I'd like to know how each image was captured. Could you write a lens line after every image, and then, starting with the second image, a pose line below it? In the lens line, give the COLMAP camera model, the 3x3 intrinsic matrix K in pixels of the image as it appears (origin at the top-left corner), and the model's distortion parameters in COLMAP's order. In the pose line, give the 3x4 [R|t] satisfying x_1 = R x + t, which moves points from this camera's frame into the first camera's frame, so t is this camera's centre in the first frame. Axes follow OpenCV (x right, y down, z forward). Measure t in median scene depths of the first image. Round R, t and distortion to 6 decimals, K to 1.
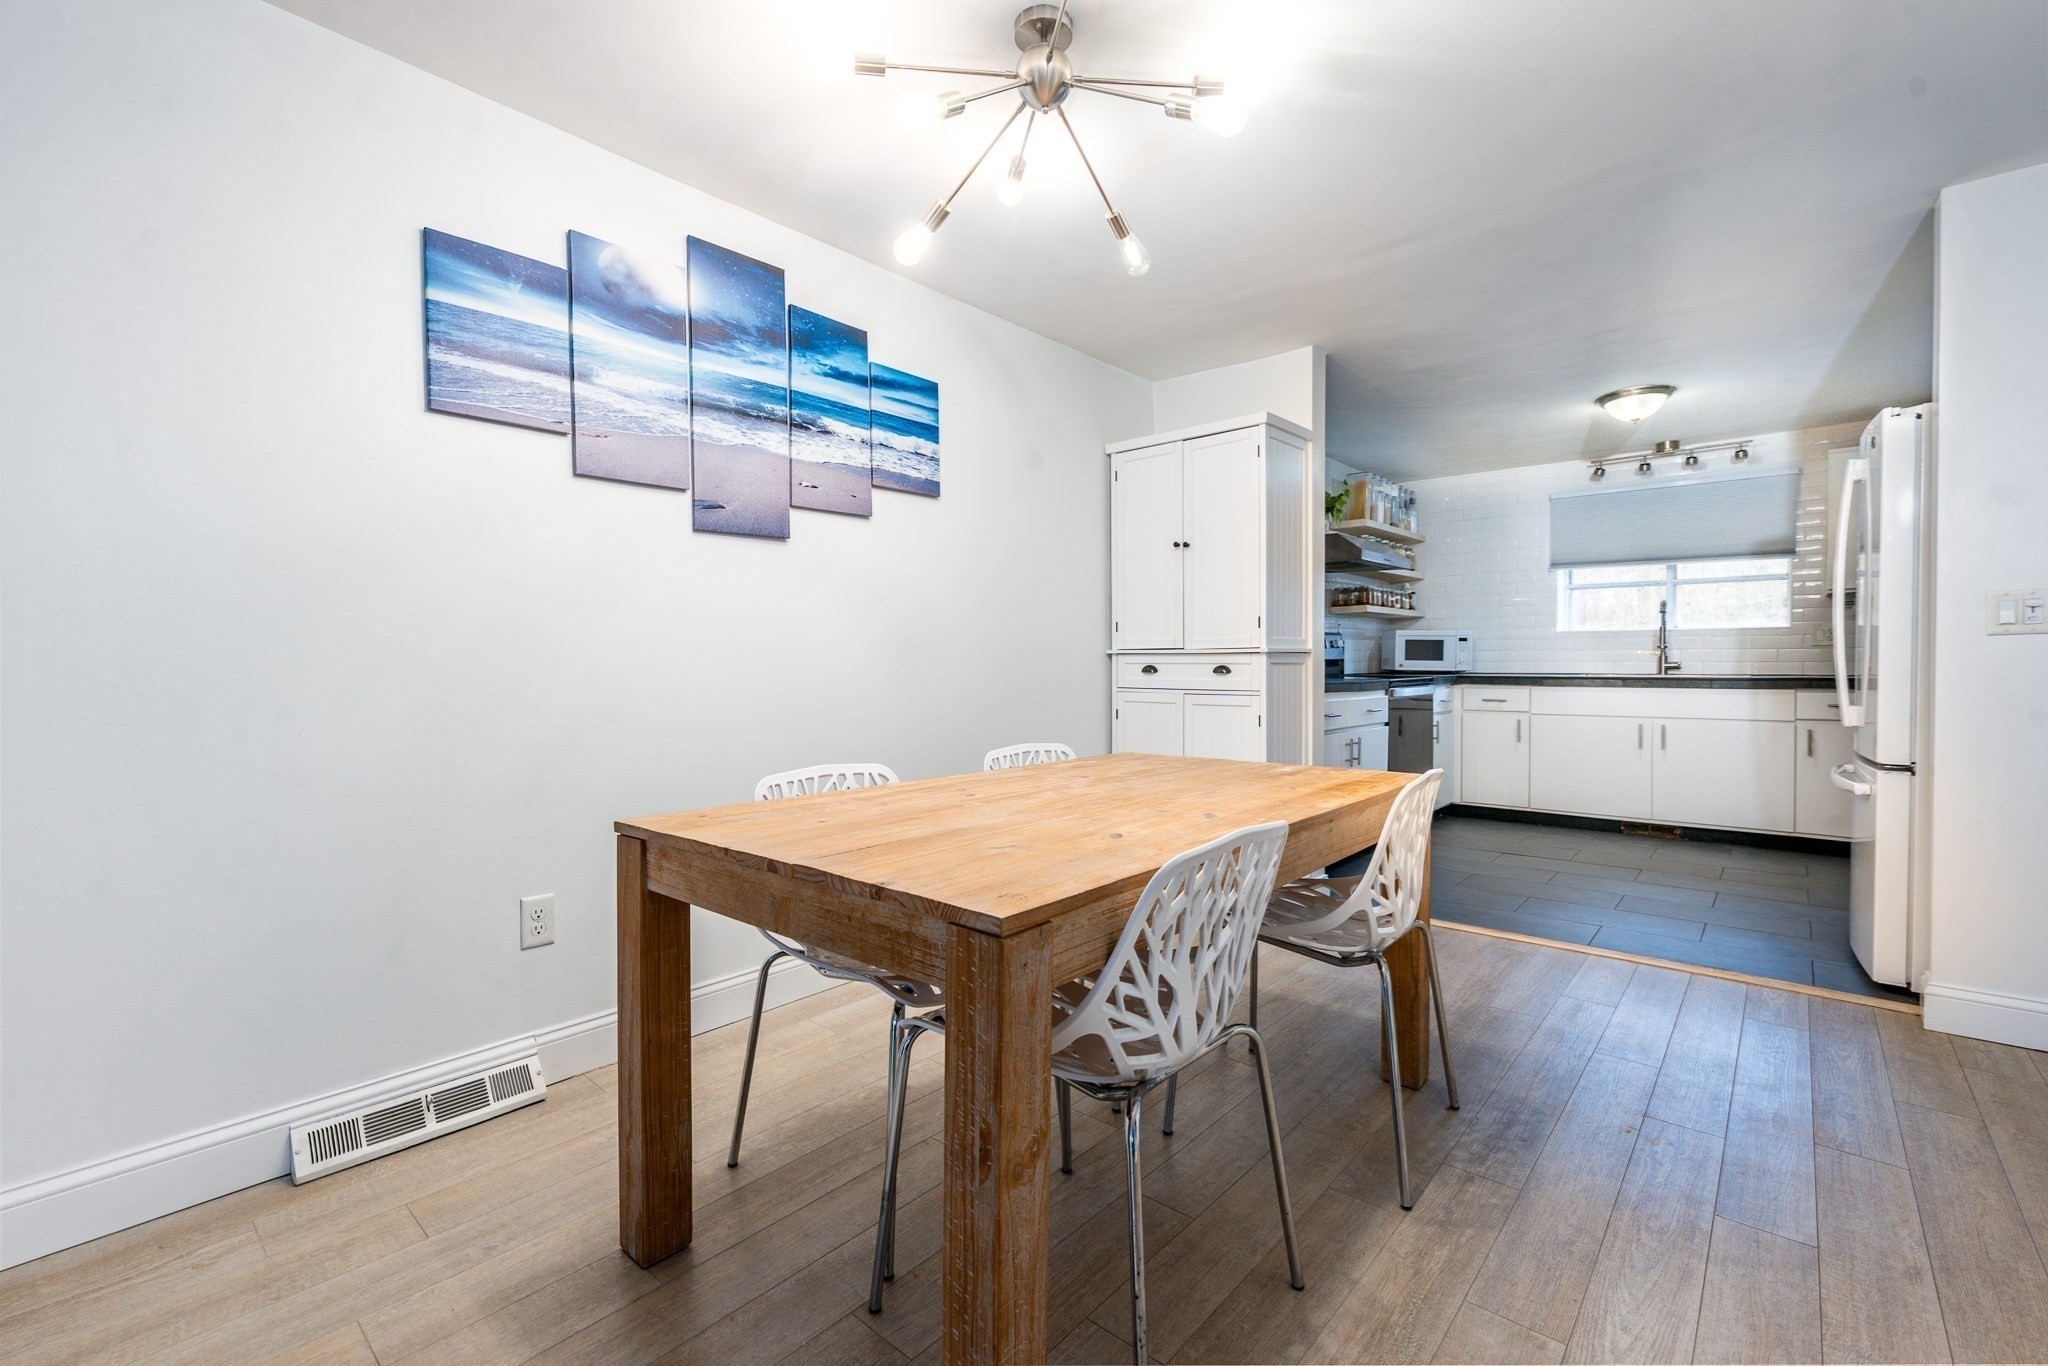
lens RADIAL K [[882.9, 0, 1024.0], [0, 882.9, 683.0], [0, 0, 1]] dist [-0.001353, -0.000172]
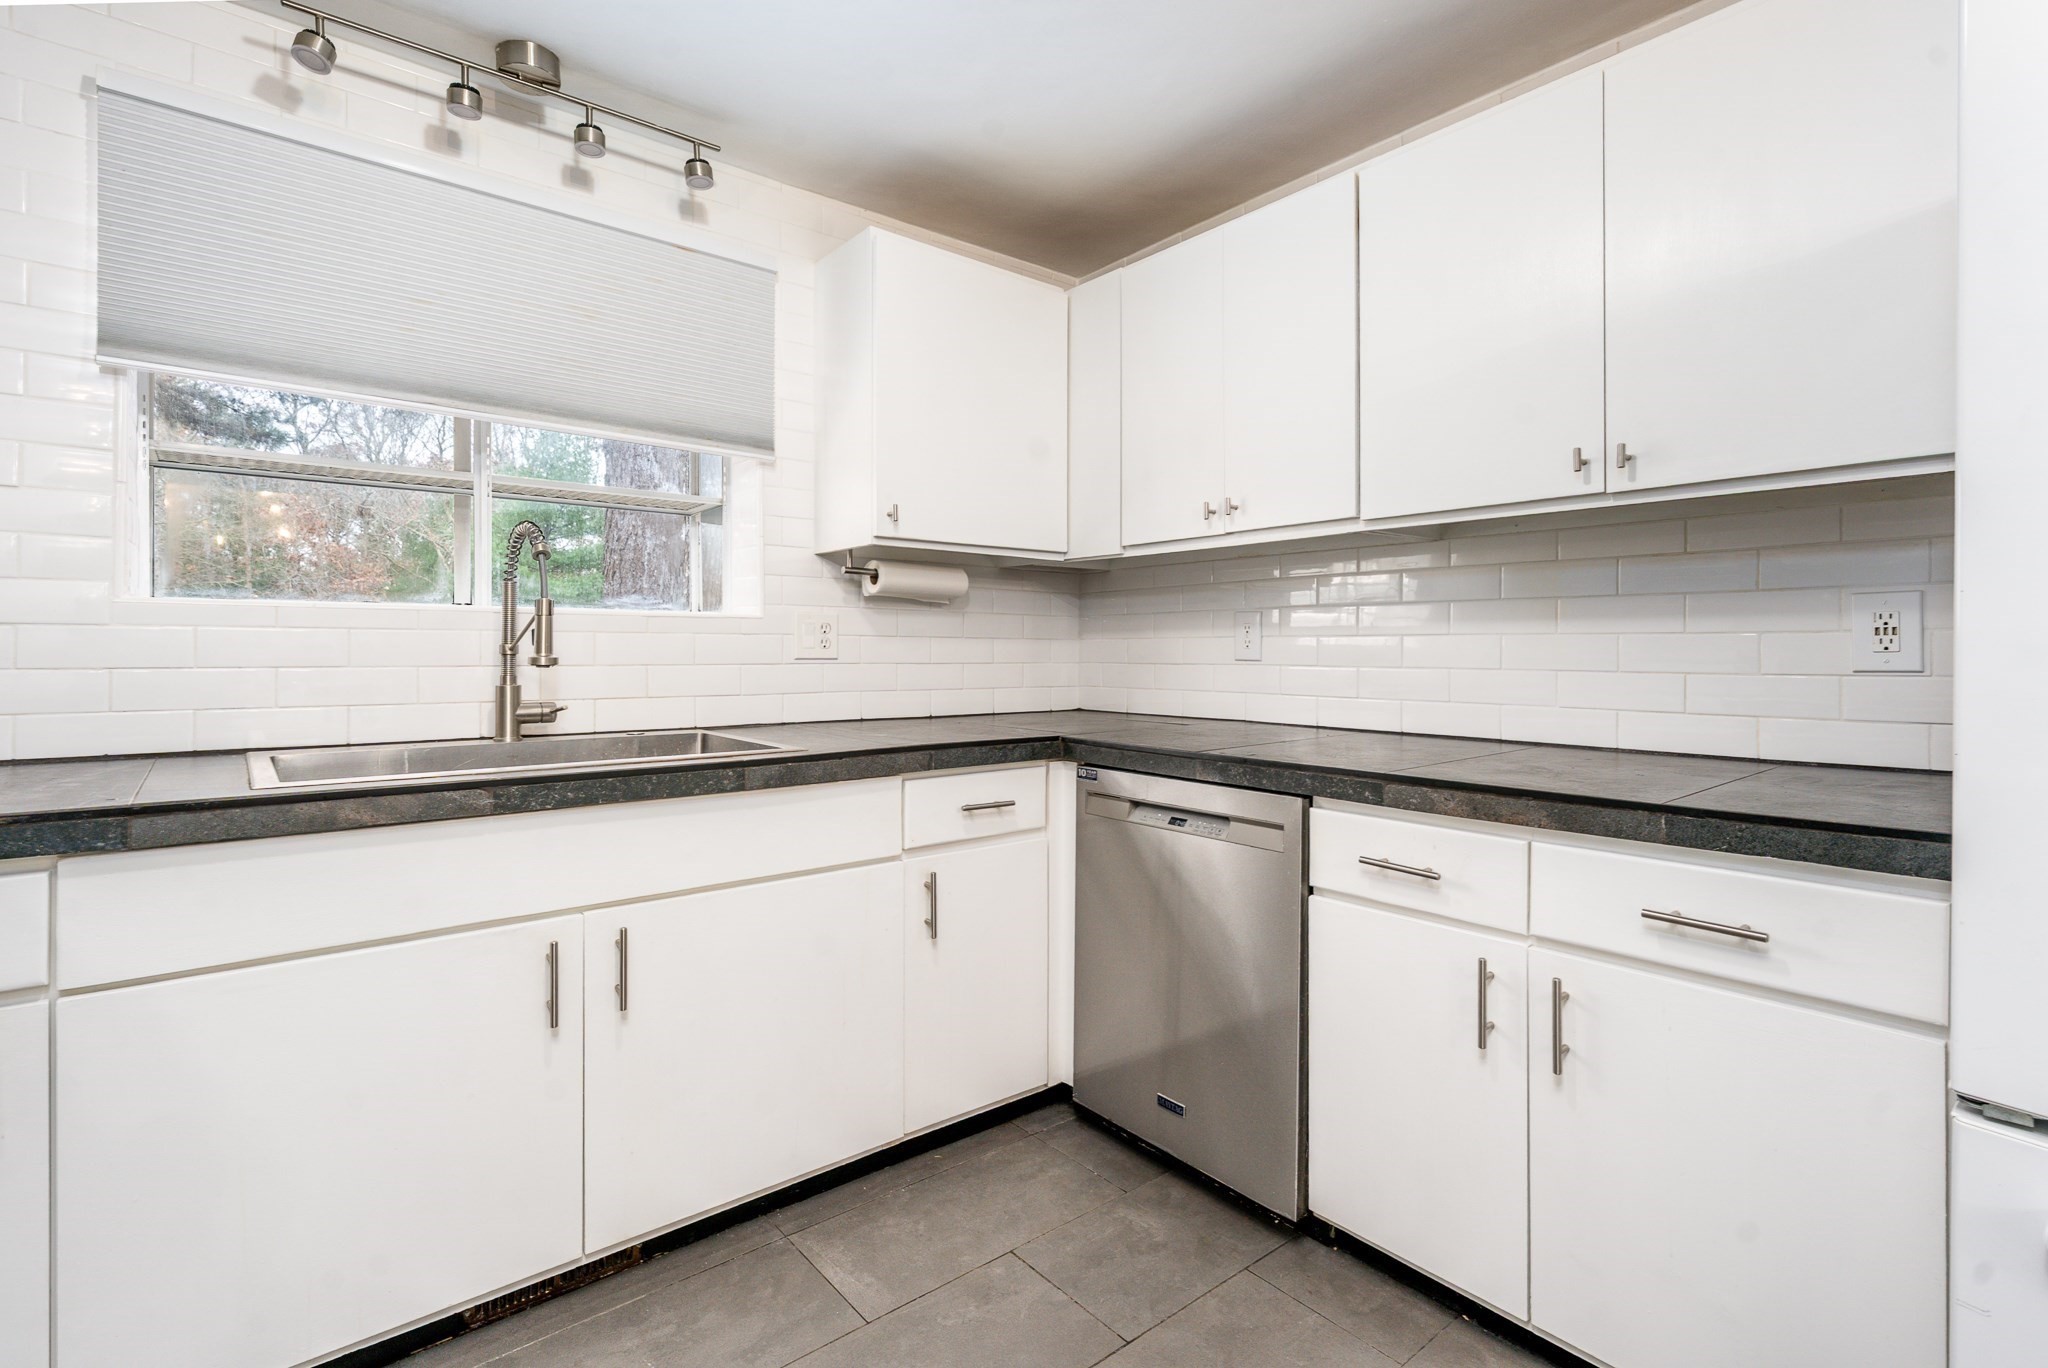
lens RADIAL K [[955.2, 0, 1029.2], [0, 955.2, 653.5], [0, 0, 1]] dist [0.003655, 0.000058]
pose [[0.149492, 0.002831, 0.988759, 0.365871], [0.021266, 0.999755, -0.006077, -0.034877], [-0.988534, 0.021936, 0.149395, 0.700094]]
